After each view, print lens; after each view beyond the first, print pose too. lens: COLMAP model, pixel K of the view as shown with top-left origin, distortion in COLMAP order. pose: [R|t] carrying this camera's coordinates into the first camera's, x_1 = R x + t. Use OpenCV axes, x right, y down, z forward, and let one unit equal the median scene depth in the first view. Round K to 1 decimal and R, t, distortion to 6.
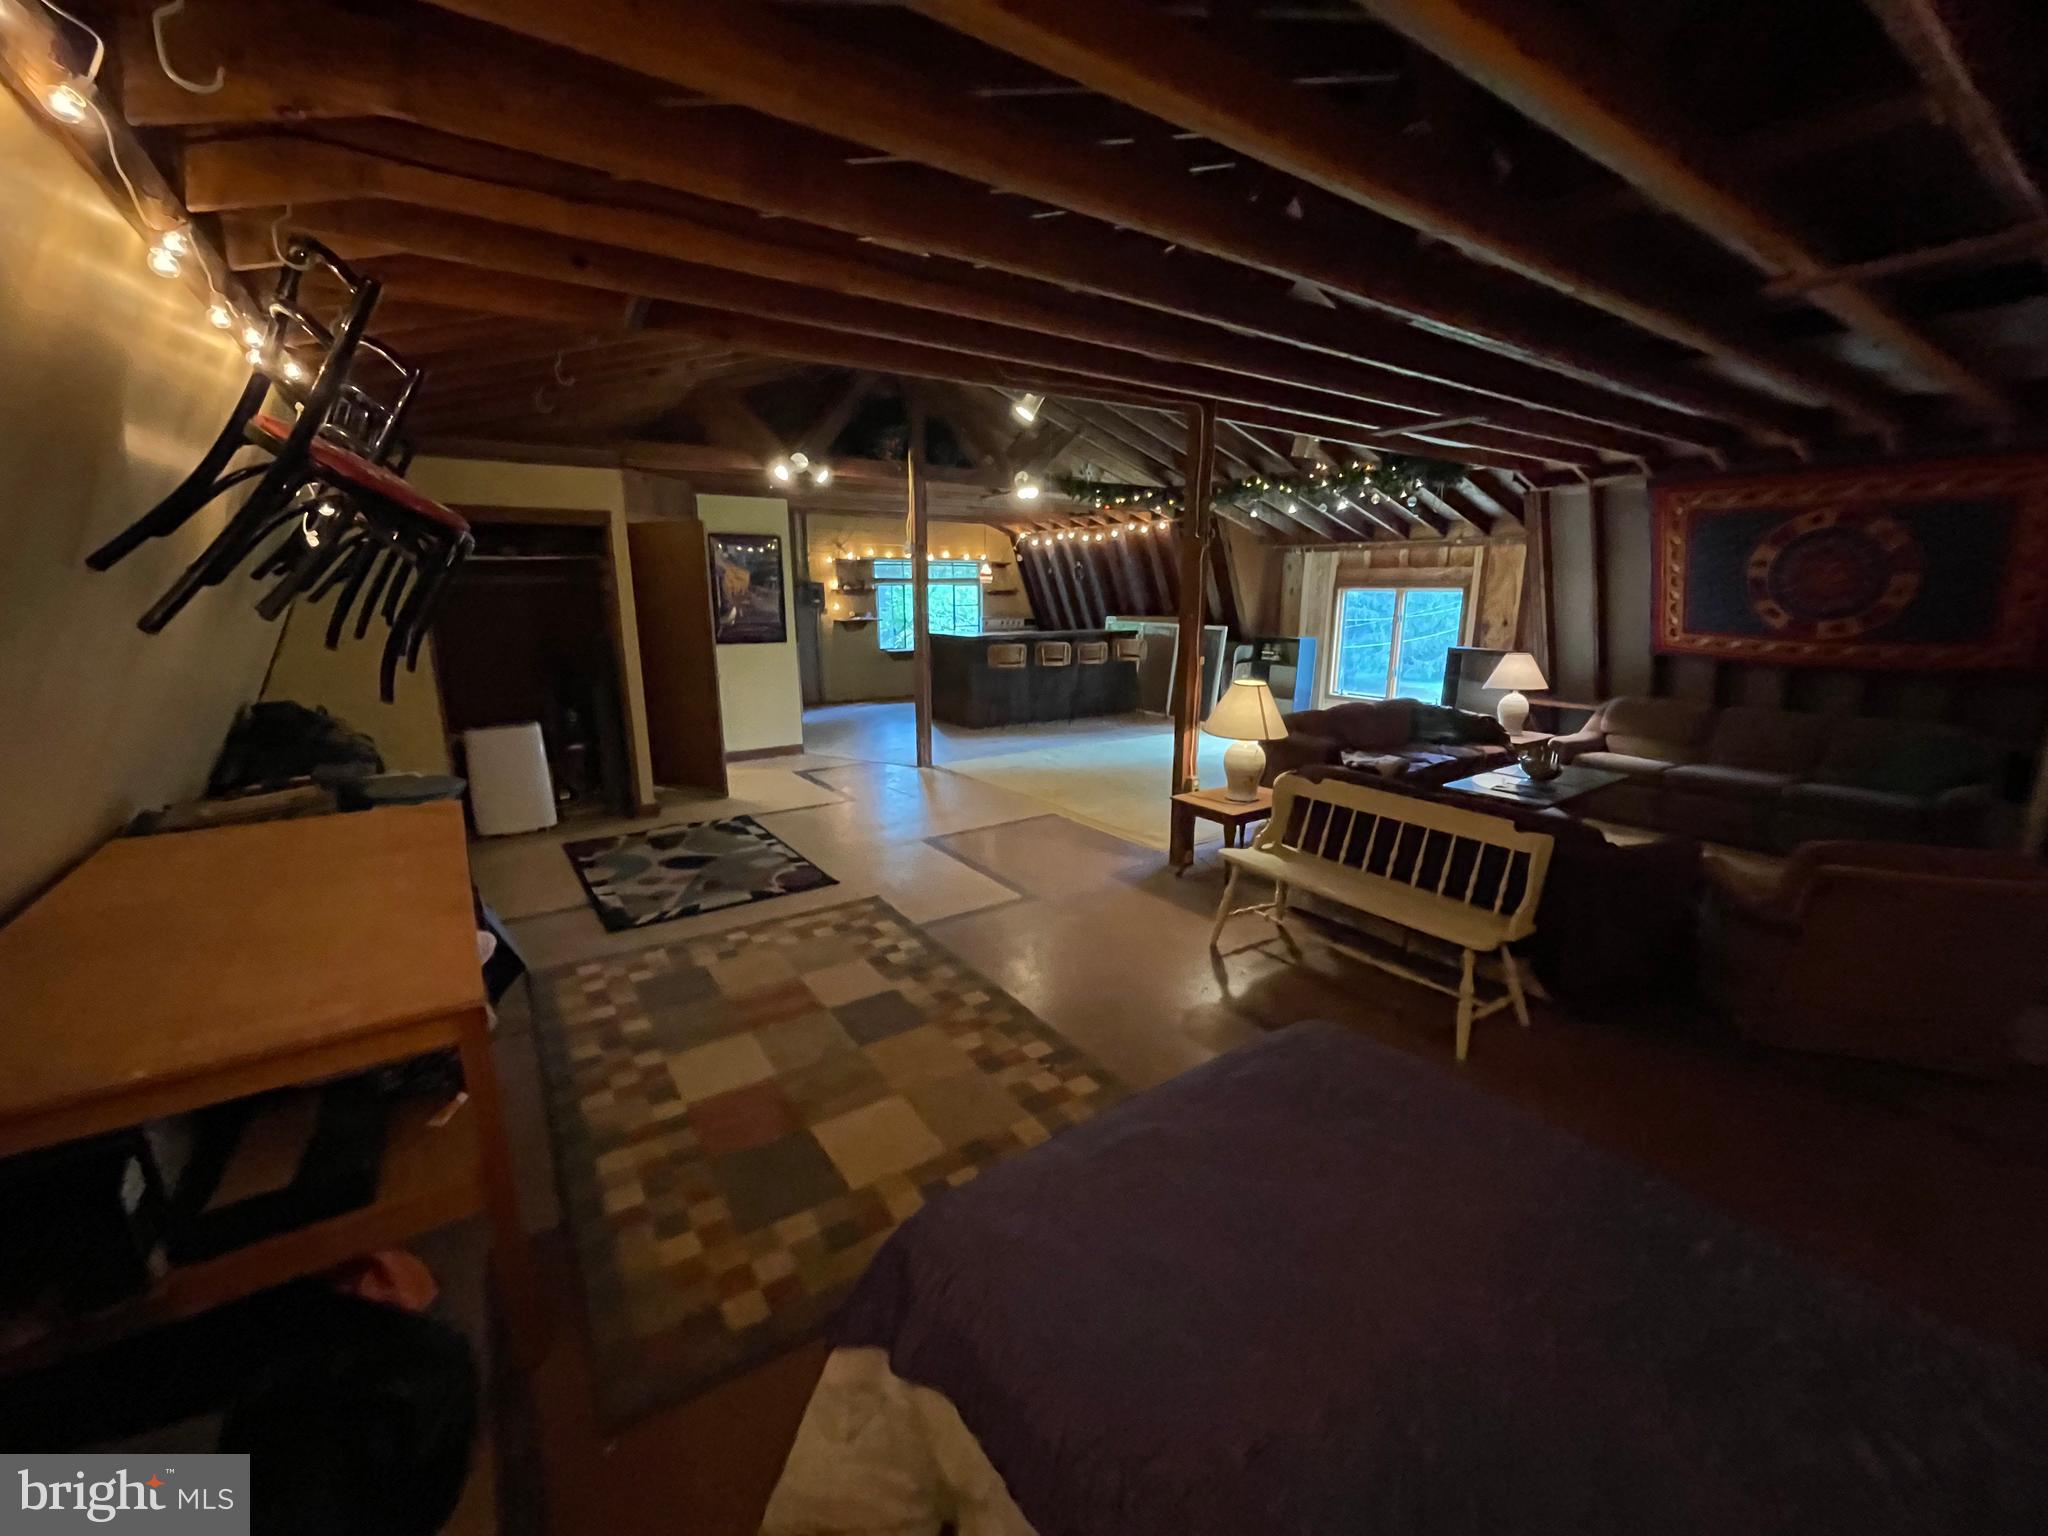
lens RADIAL K [[825.1, 0, 1036.0], [0, 825.1, 767.3], [0, 0, 1]] dist [-0.002601, 0.000286]
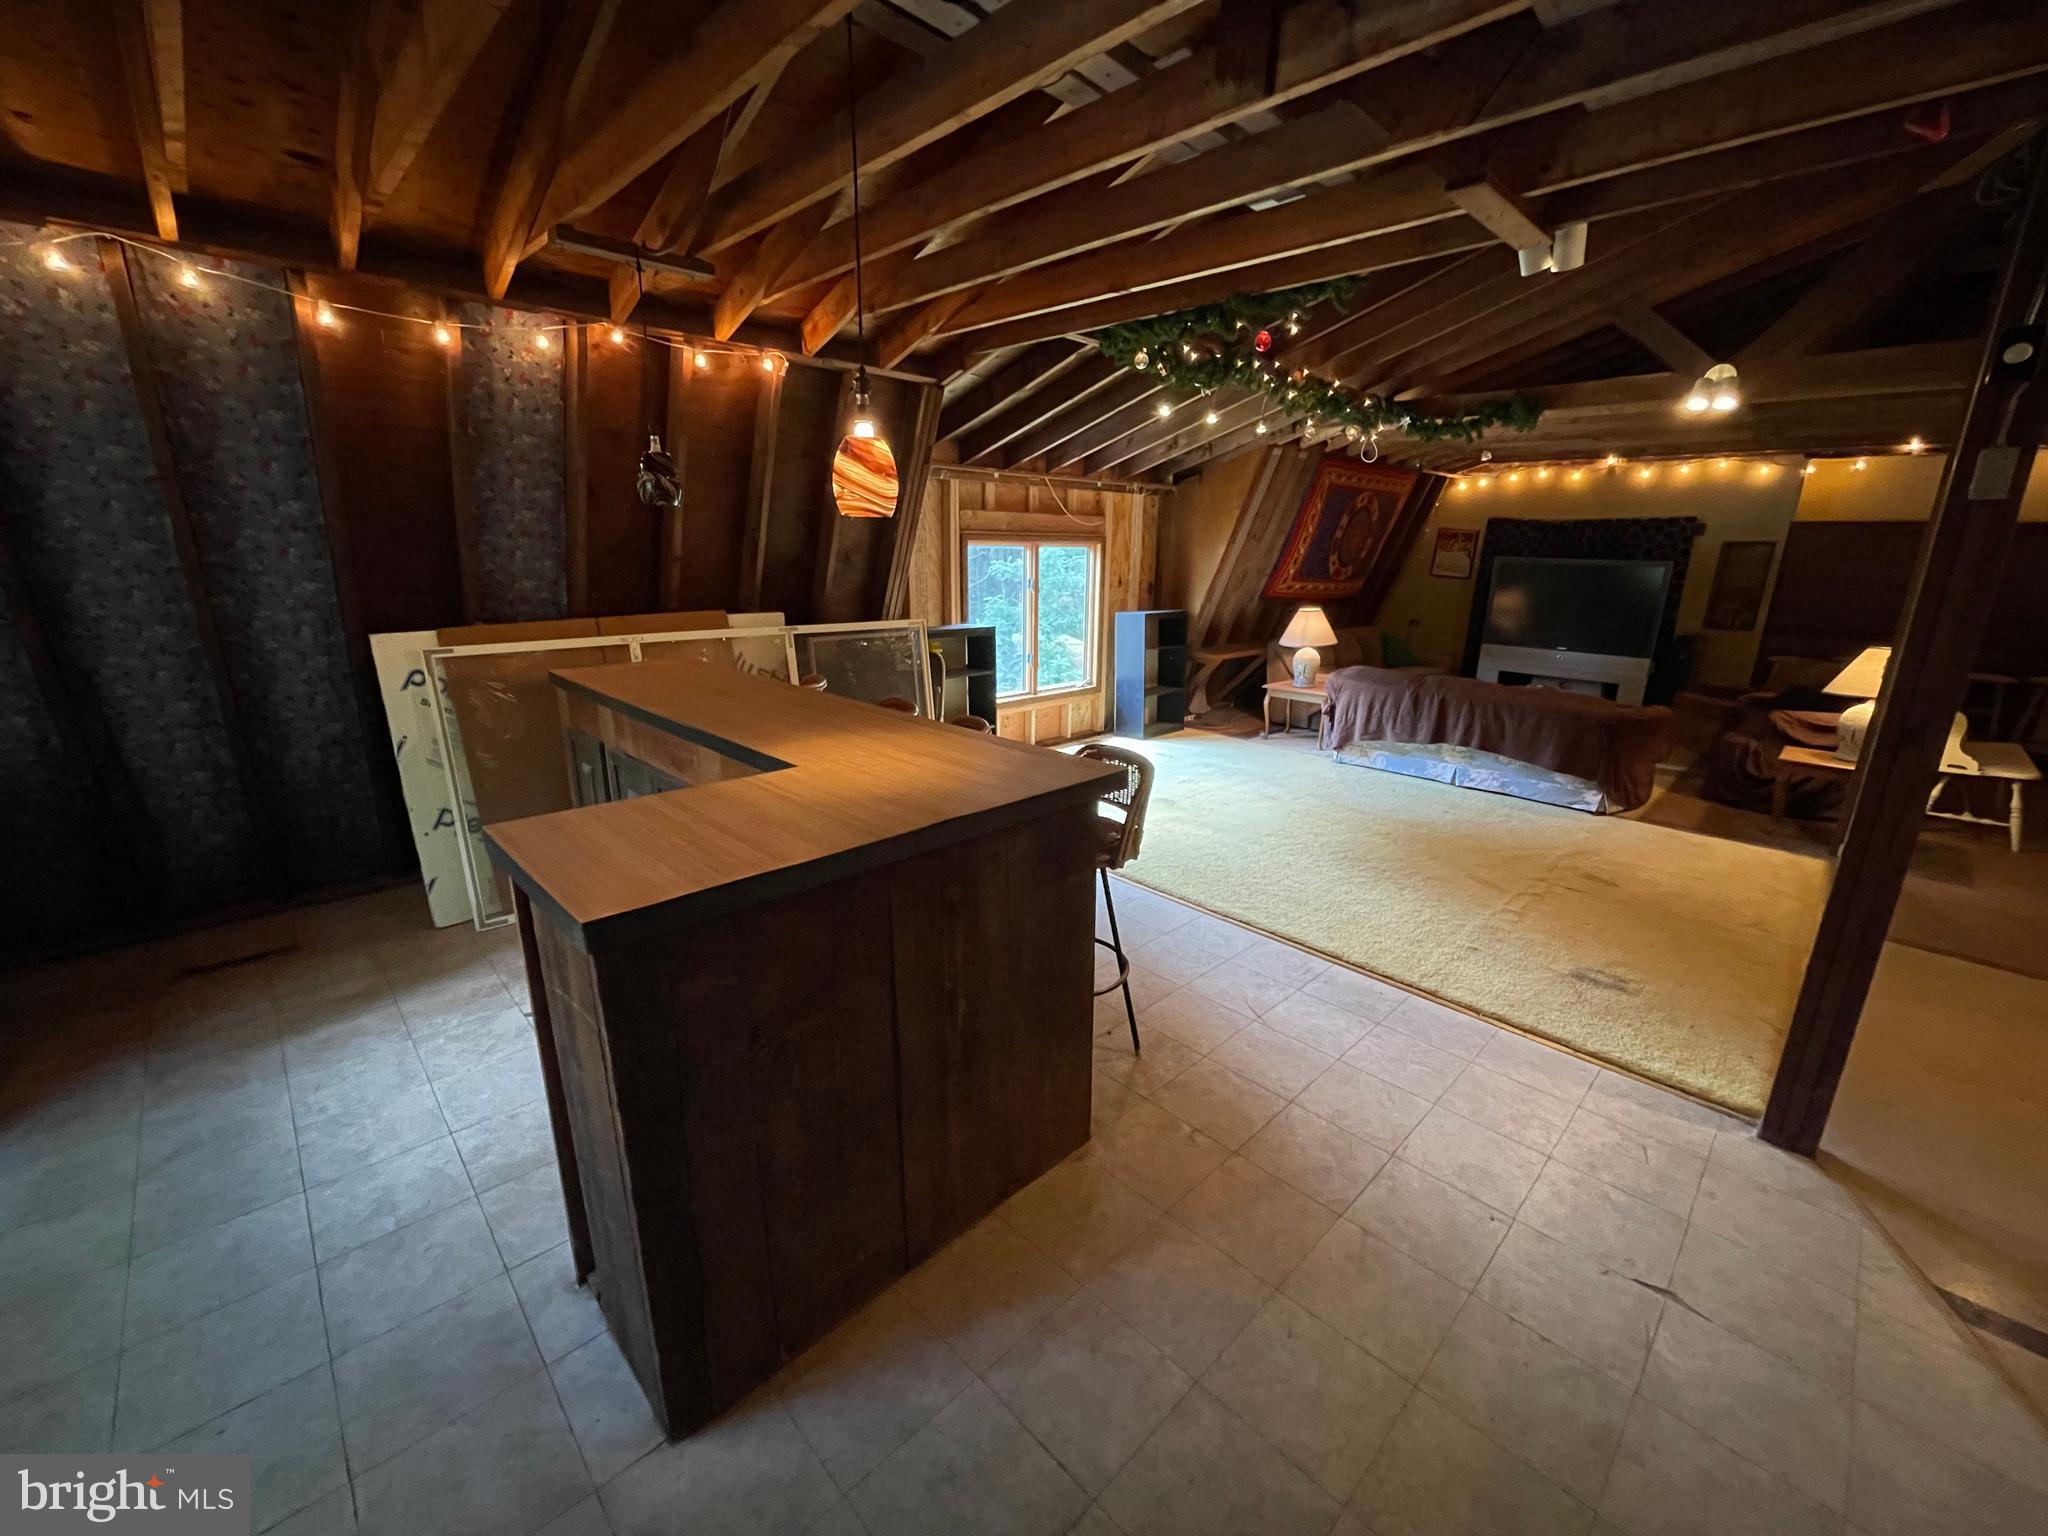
lens RADIAL K [[825.1, 0, 1035.3], [0, 825.1, 781.8], [0, 0, 1]] dist [-0.002601, 0.000286]
pose [[-0.162605, -0.283015, 0.945231, -0.702263], [0.193832, 0.930152, 0.311844, -0.565617], [-0.967465, 0.233924, -0.096390, 2.560350]]
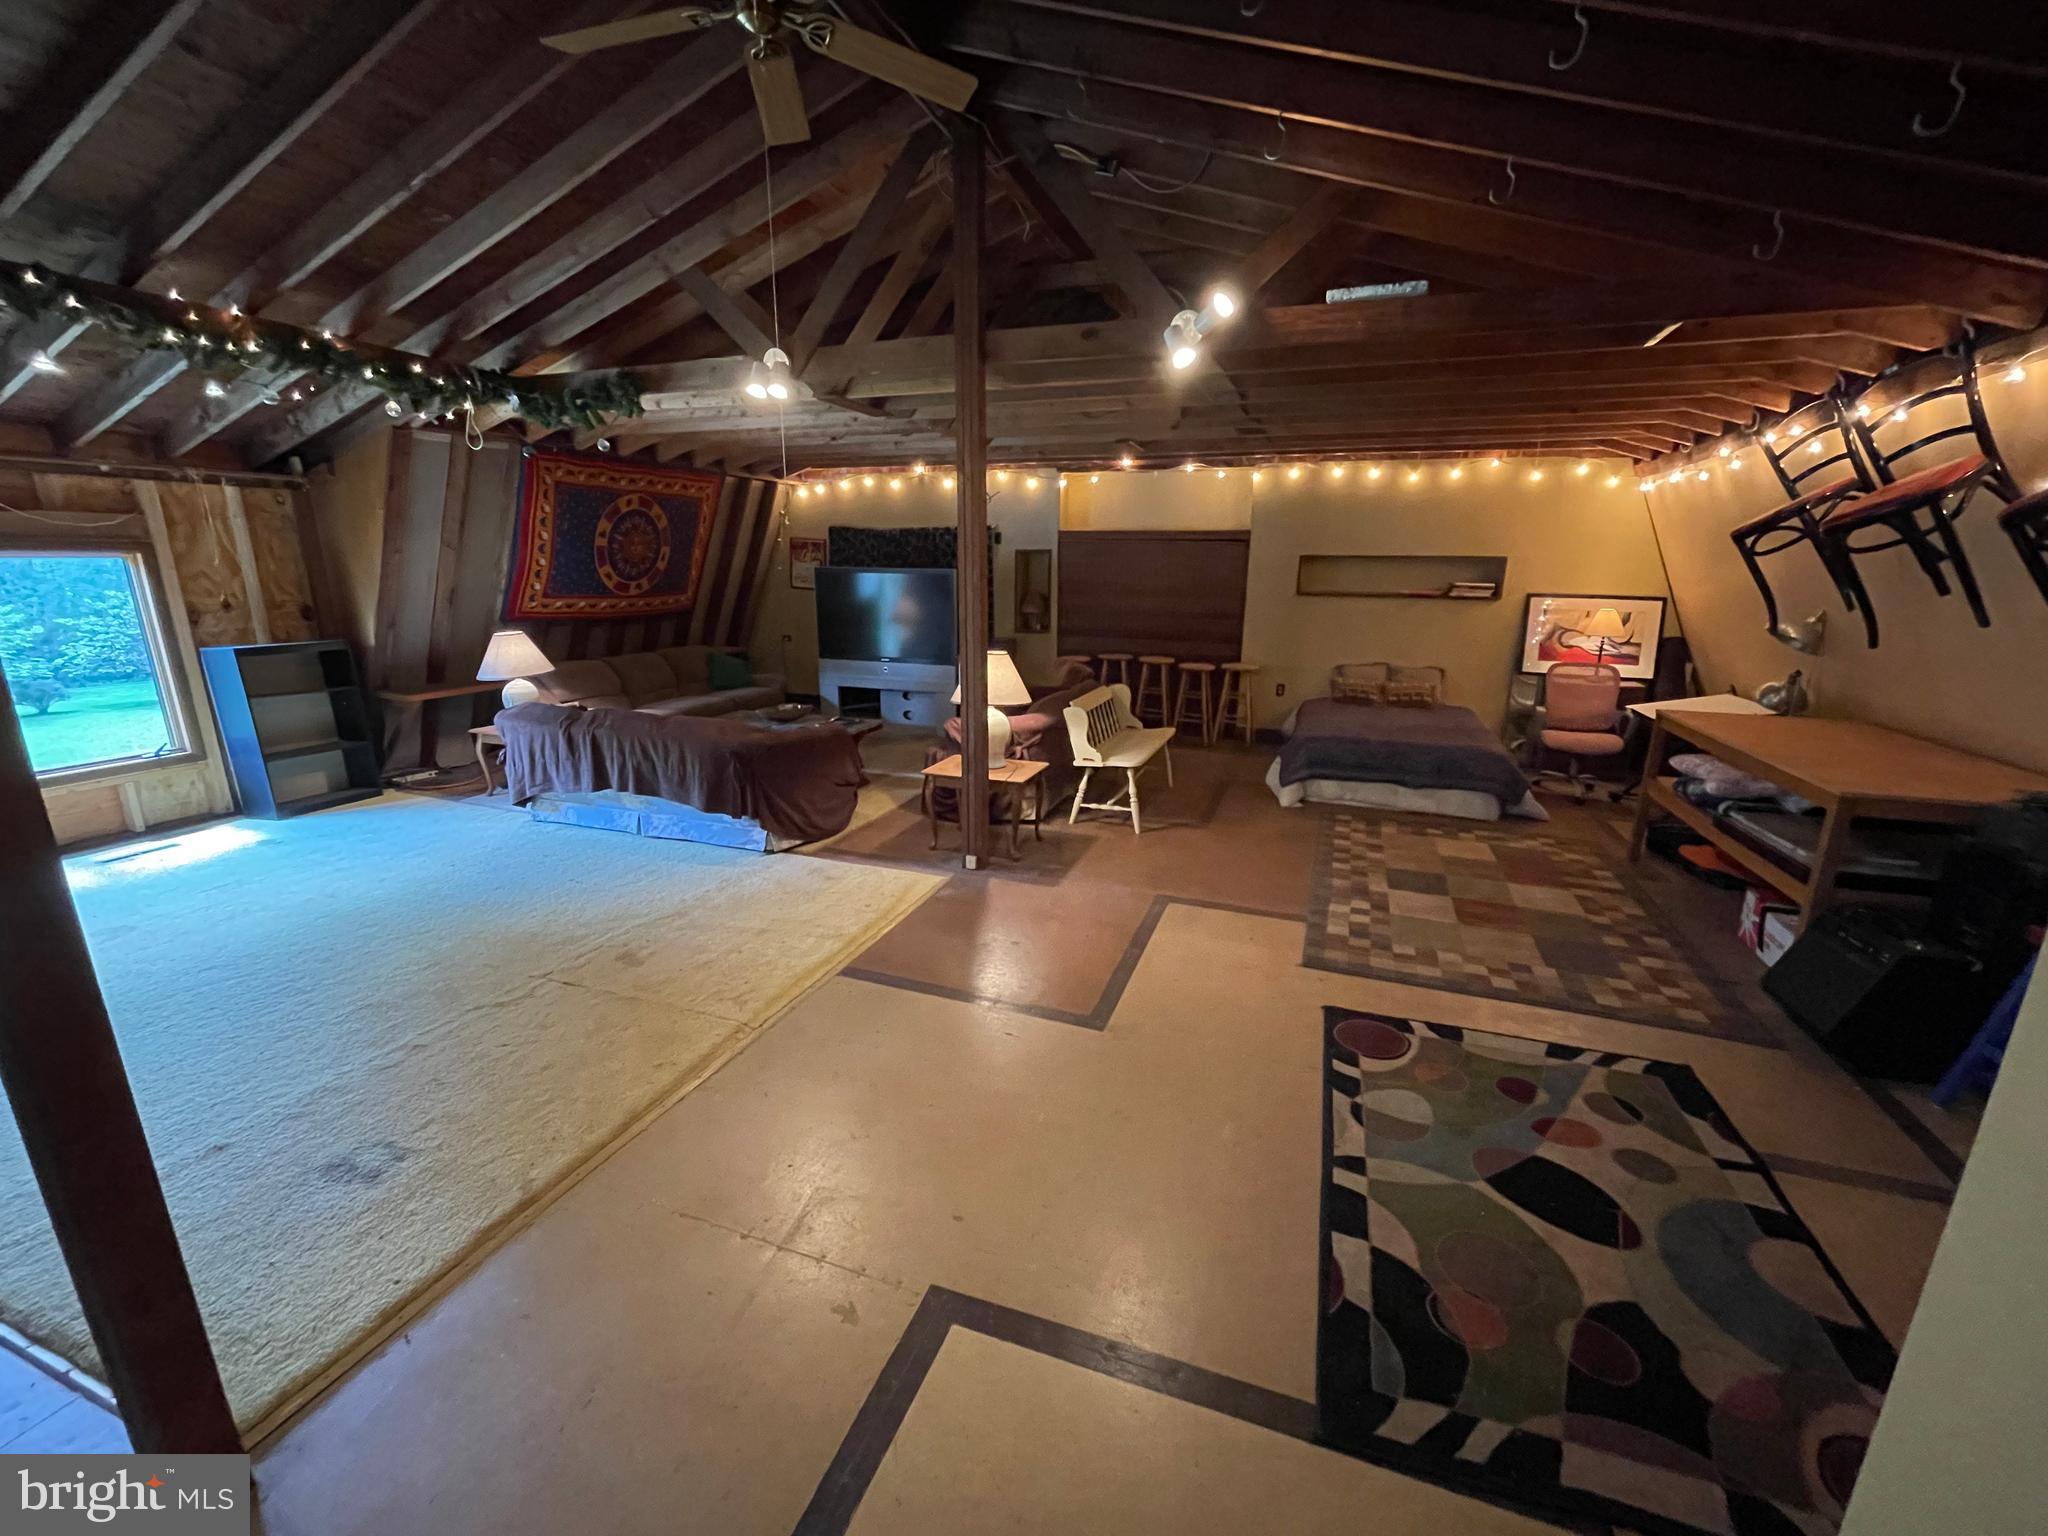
lens RADIAL K [[825.1, 0, 1028.2], [0, 825.1, 774.9], [0, 0, 1]] dist [-0.002601, 0.000286]
pose [[-0.572179, -0.215743, 0.791244, -0.725182], [0.162623, 0.915776, 0.367297, -0.393174], [-0.803844, 0.338834, -0.488903, 1.778642]]
